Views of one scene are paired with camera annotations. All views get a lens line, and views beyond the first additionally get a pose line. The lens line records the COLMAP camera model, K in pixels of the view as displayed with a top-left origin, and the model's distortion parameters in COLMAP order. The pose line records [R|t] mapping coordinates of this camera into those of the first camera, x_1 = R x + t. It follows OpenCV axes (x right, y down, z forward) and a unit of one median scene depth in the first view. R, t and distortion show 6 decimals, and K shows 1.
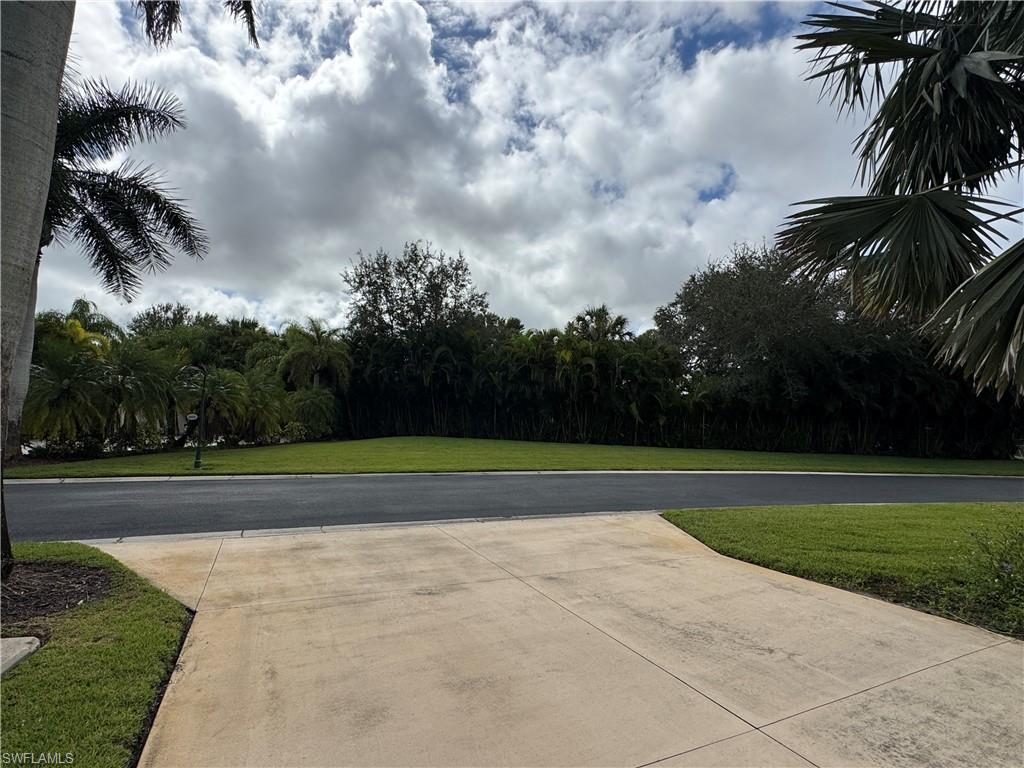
lens RADIAL K [[504.9, 0, 507.5], [0, 504.9, 384.5], [0, 0, 1]] dist [-0.003320, -0.000928]
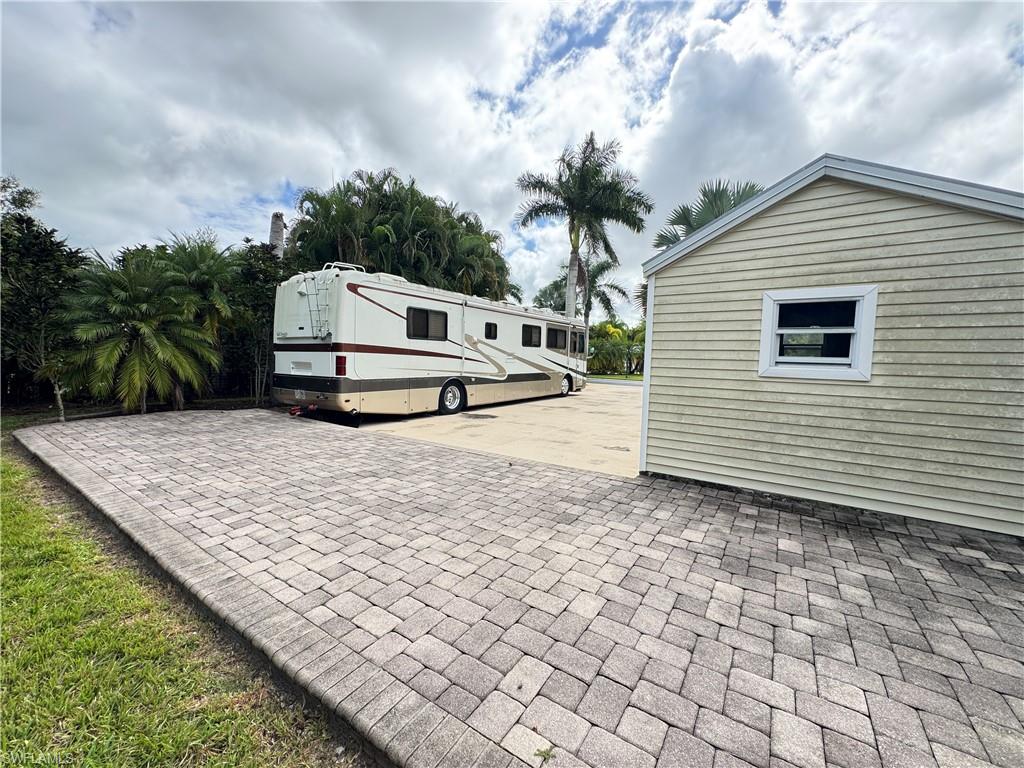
lens RADIAL K [[408.2, 0, 506.1], [0, 408.2, 382.4], [0, 0, 1]] dist [-0.001823, -0.000397]
pose [[0.519249, 0.037787, -0.853787, 0.530884], [0.049316, 0.996033, 0.074075, -0.014807], [0.853199, -0.080569, 0.515325, -0.433109]]
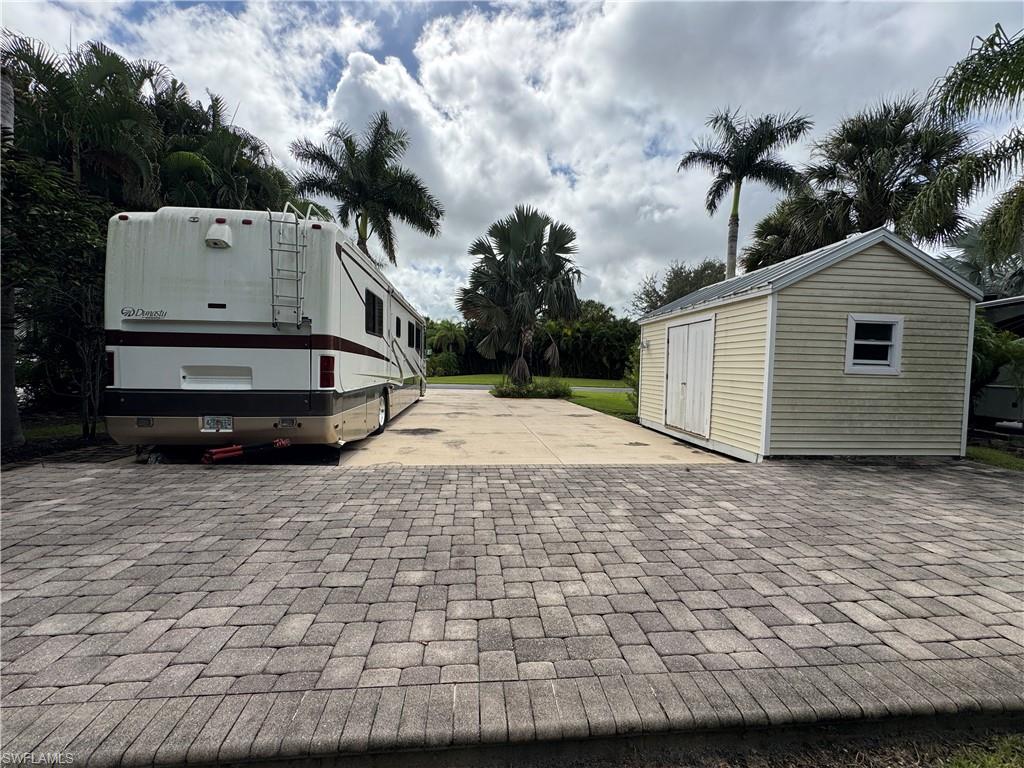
lens RADIAL K [[408.2, 0, 508.5], [0, 408.2, 386.0], [0, 0, 1]] dist [-0.001823, -0.000397]
pose [[0.945844, 0.008671, -0.324505, 0.384365], [0.026473, 0.994253, 0.103729, -0.020271], [0.323539, -0.106703, 0.940179, -0.514240]]
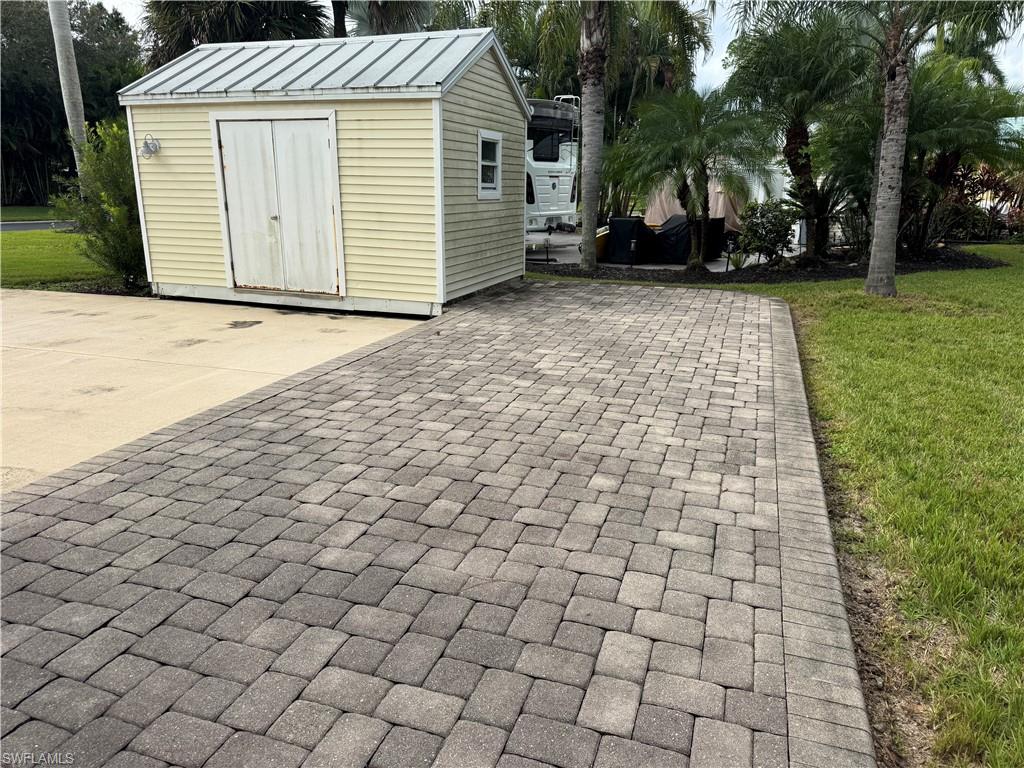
lens RADIAL K [[711.7, 0, 509.3], [0, 711.7, 398.3], [0, 0, 1]] dist [0.075061, -0.004835]
pose [[0.685362, -0.230122, 0.690886, 0.259414], [-0.040383, 0.935284, 0.351587, -0.029986], [-0.727082, -0.268864, 0.631715, -0.510589]]
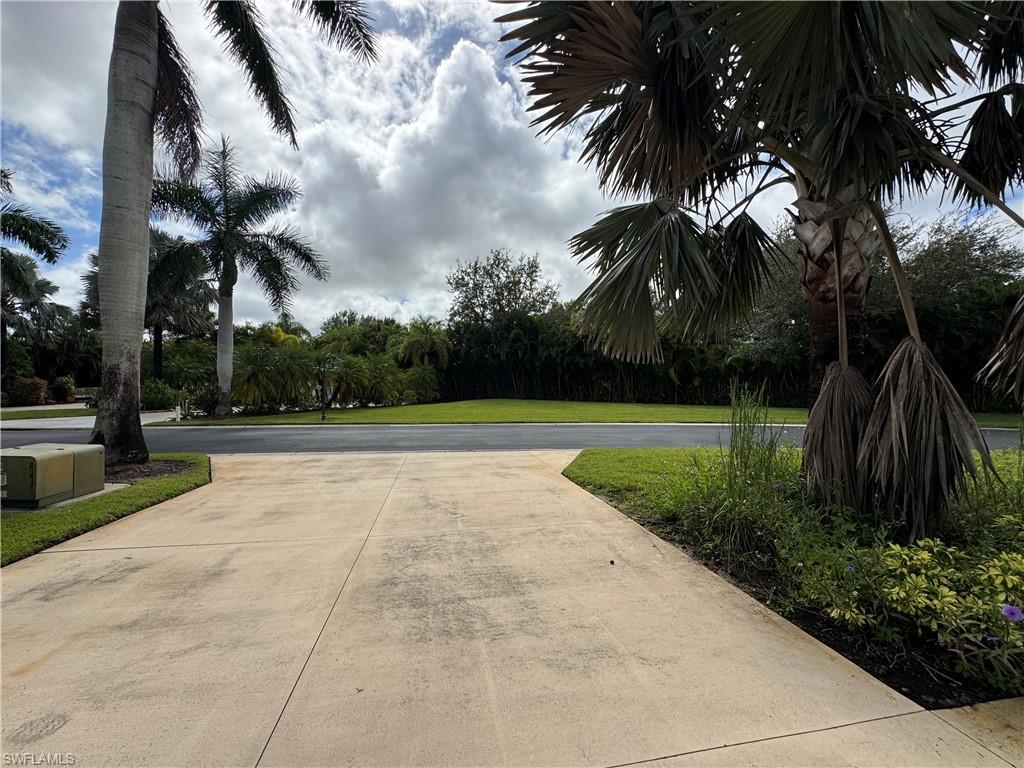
lens RADIAL K [[408.2, 0, 505.3], [0, 408.2, 388.1], [0, 0, 1]] dist [-0.001823, -0.000397]
pose [[0.963710, -0.022967, -0.265961, 0.121591], [0.042081, 0.996906, 0.066392, 0.003560], [0.263613, -0.075175, 0.961695, -0.026200]]
